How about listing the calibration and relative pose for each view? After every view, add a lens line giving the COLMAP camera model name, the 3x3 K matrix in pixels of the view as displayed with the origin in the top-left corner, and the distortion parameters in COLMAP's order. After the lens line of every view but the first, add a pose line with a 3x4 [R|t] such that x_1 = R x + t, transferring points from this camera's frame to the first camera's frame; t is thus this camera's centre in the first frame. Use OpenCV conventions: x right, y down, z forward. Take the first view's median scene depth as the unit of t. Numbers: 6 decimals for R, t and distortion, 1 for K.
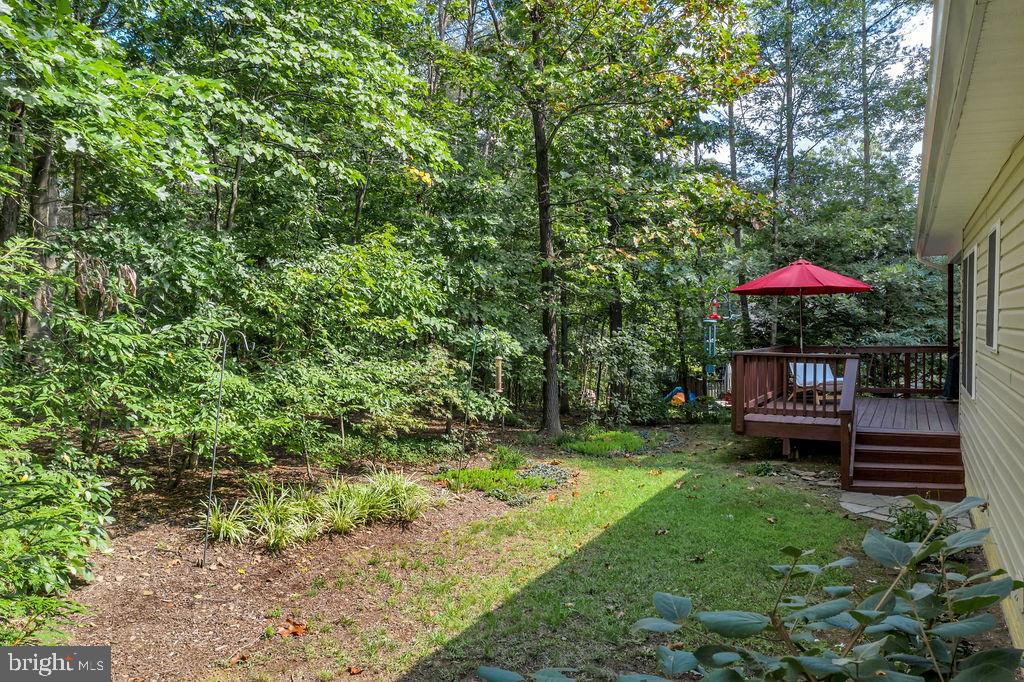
lens RADIAL K [[817.5, 0, 507.0], [0, 817.5, 337.8], [0, 0, 1]] dist [-0.008698, 0.018499]
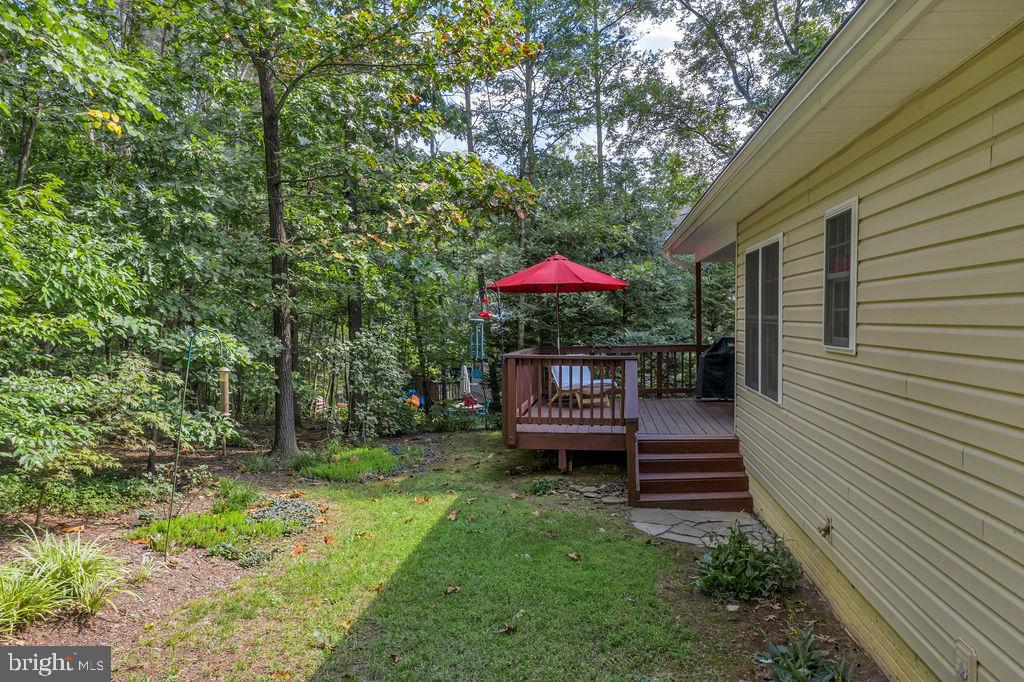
lens RADIAL K [[817.5, 0, 515.0], [0, 817.5, 342.0], [0, 0, 1]] dist [-0.008698, 0.018499]
pose [[0.940253, -0.011909, 0.340267, -0.010726], [0.010568, 0.999927, 0.005794, -0.001399], [-0.340312, -0.001851, 0.940311, 0.165042]]
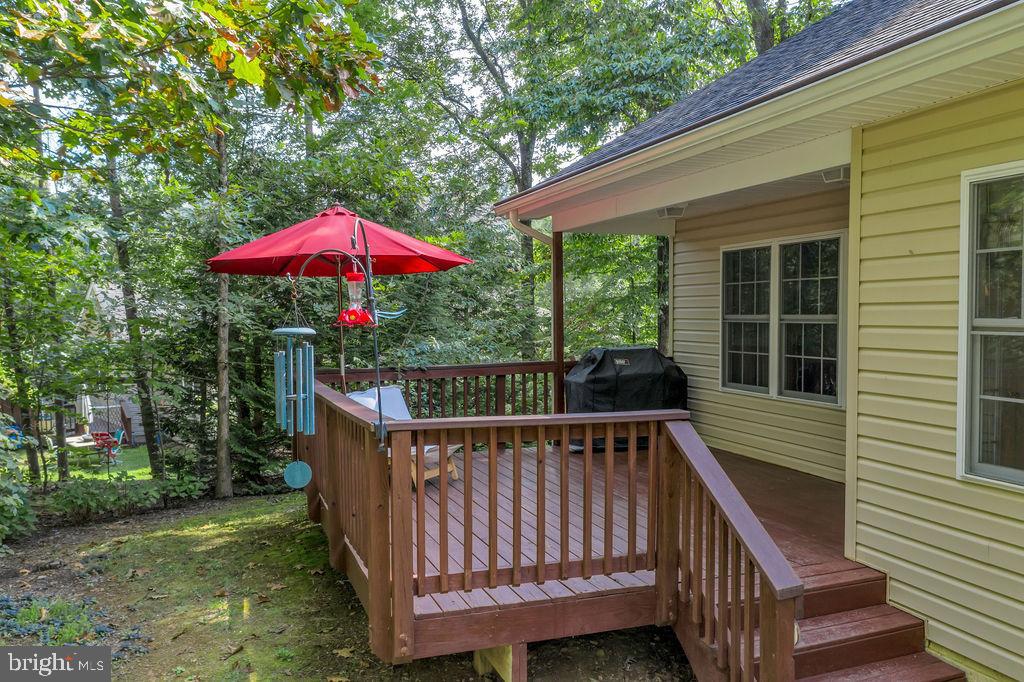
lens RADIAL K [[817.5, 0, 509.2], [0, 817.5, 334.6], [0, 0, 1]] dist [-0.008698, 0.018499]
pose [[0.692404, -0.017668, 0.721294, 0.070904], [0.018147, 0.999810, 0.007070, -0.019217], [-0.721282, 0.008194, 0.692593, 0.715800]]
